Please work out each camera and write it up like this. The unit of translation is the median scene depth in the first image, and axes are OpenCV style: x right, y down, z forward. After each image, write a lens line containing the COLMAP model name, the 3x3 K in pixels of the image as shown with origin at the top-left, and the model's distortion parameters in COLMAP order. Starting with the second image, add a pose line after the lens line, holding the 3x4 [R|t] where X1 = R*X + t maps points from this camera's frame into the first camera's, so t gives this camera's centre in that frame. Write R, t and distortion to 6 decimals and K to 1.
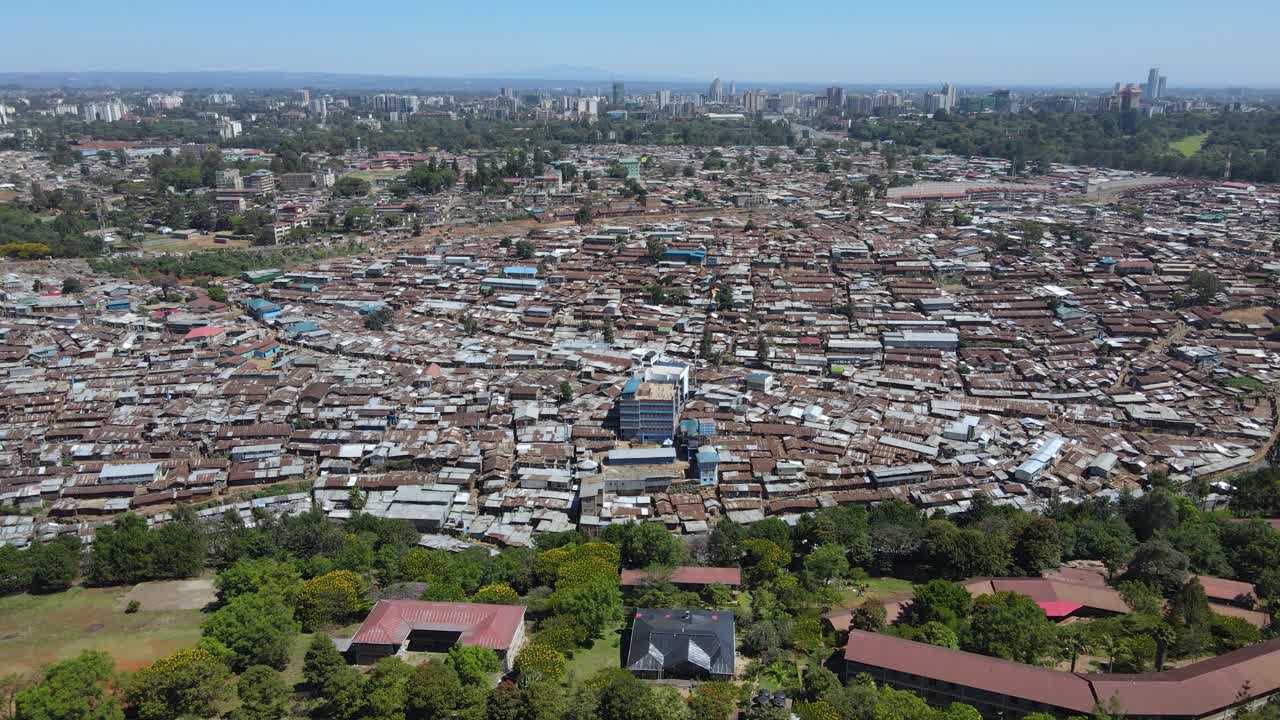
lens RADIAL K [[946.1, 0, 640.0], [0, 946.1, 360.0], [0, 0, 1]] dist [-0.024595, 0.068619]
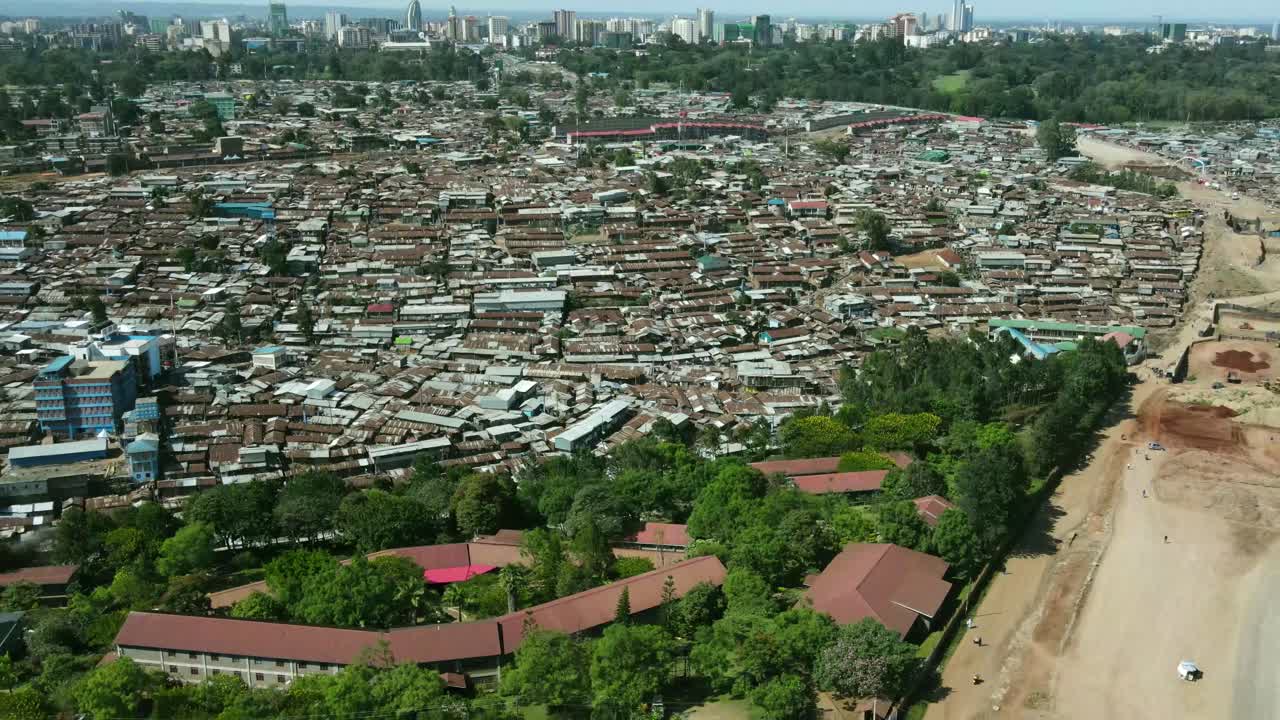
lens RADIAL K [[1252.8, 0, 640.0], [0, 1252.8, 360.0], [0, 0, 1]] dist [-0.009024, 0.070129]
pose [[0.975063, -0.053174, 0.215464, 0.165074], [0.056097, 0.998397, -0.007467, 0.041893], [-0.214722, 0.019368, 0.976483, -0.049563]]
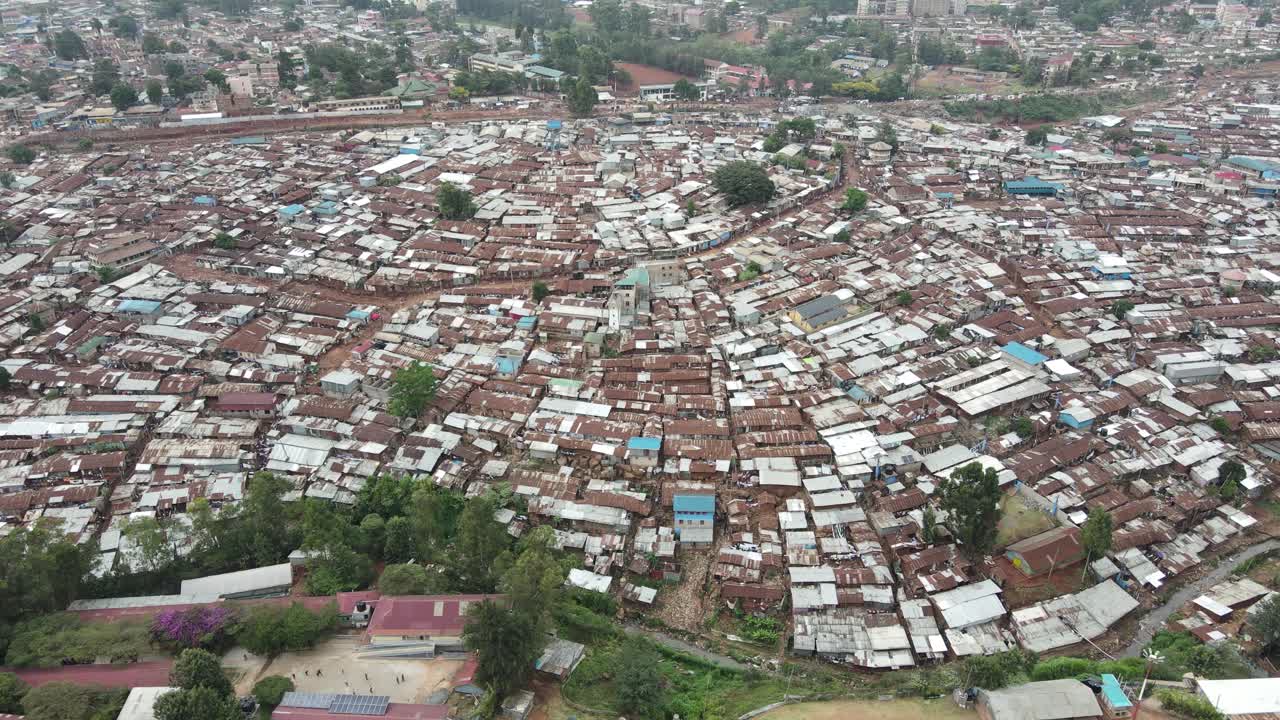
lens RADIAL K [[937.6, 0, 640.0], [0, 937.6, 360.0], [0, 0, 1]] dist [0.000846, 0.025757]
pose [[0.988105, 0.071806, -0.135985, -0.876561], [-0.042986, 0.978010, 0.204080, -0.033359], [0.147649, -0.195807, 0.969463, -0.071113]]
